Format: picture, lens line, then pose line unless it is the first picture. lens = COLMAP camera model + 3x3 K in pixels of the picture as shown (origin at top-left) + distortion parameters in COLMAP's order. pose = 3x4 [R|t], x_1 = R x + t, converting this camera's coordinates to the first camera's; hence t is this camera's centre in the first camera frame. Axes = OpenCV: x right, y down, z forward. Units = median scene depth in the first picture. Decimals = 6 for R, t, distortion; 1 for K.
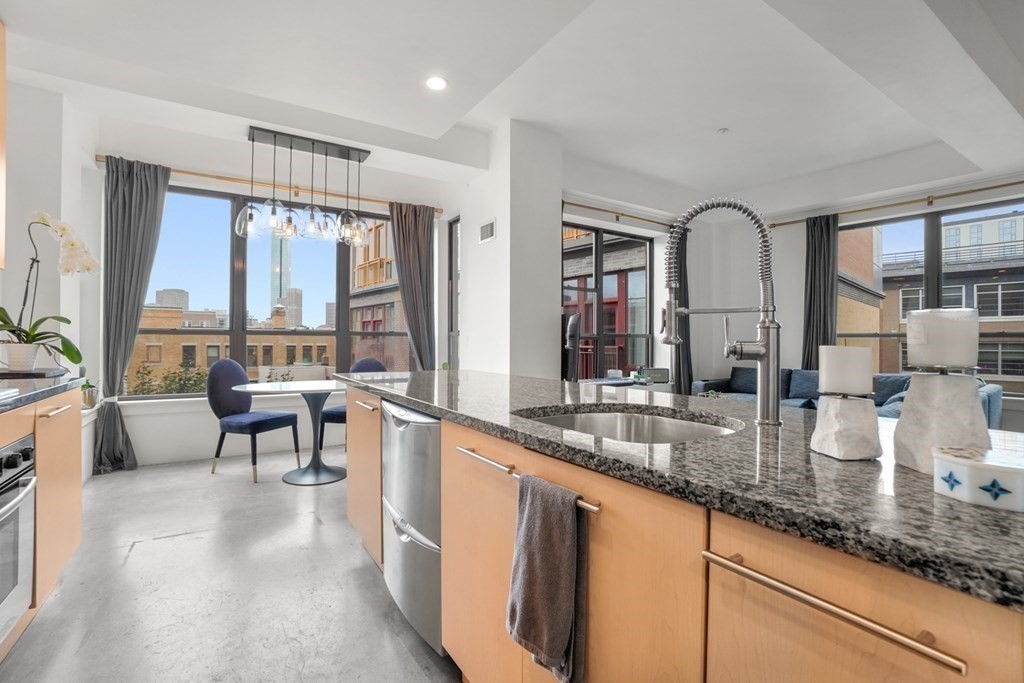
lens RADIAL K [[459.5, 0, 485.6], [0, 459.5, 339.1], [0, 0, 1]] dist [-0.021694, 0.004126]
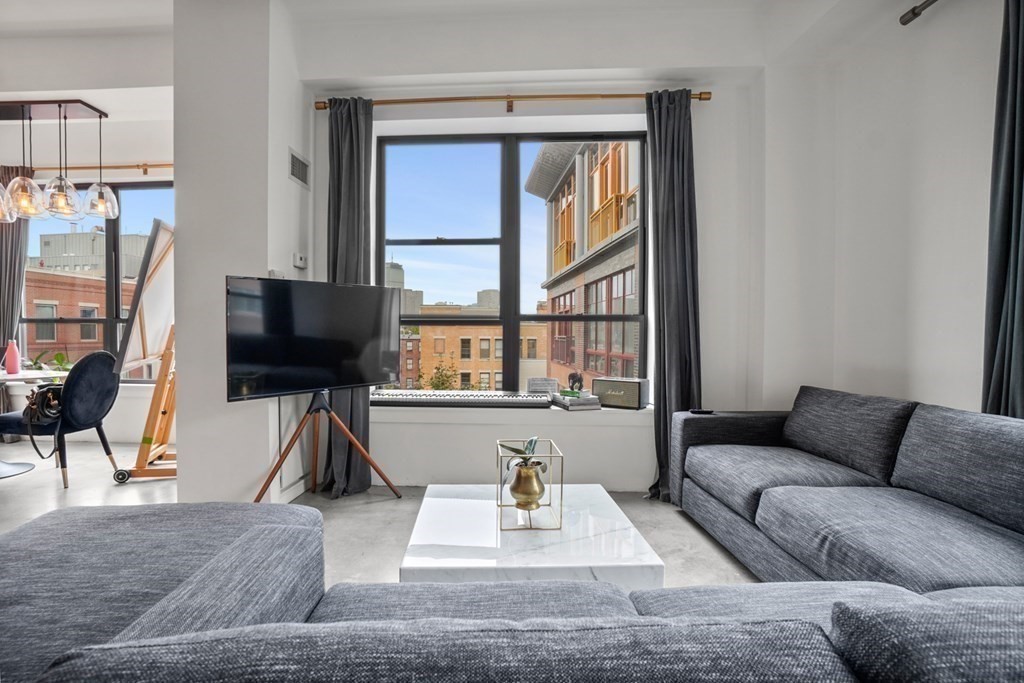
lens RADIAL K [[491.1, 0, 508.5], [0, 491.1, 346.3], [0, 0, 1]] dist [-0.006690, -0.000736]
pose [[0.800301, 0.013266, -0.599451, 0.145948], [0.002582, 0.999670, 0.025570, 0.002614], [0.599592, -0.022011, 0.800003, 0.116249]]
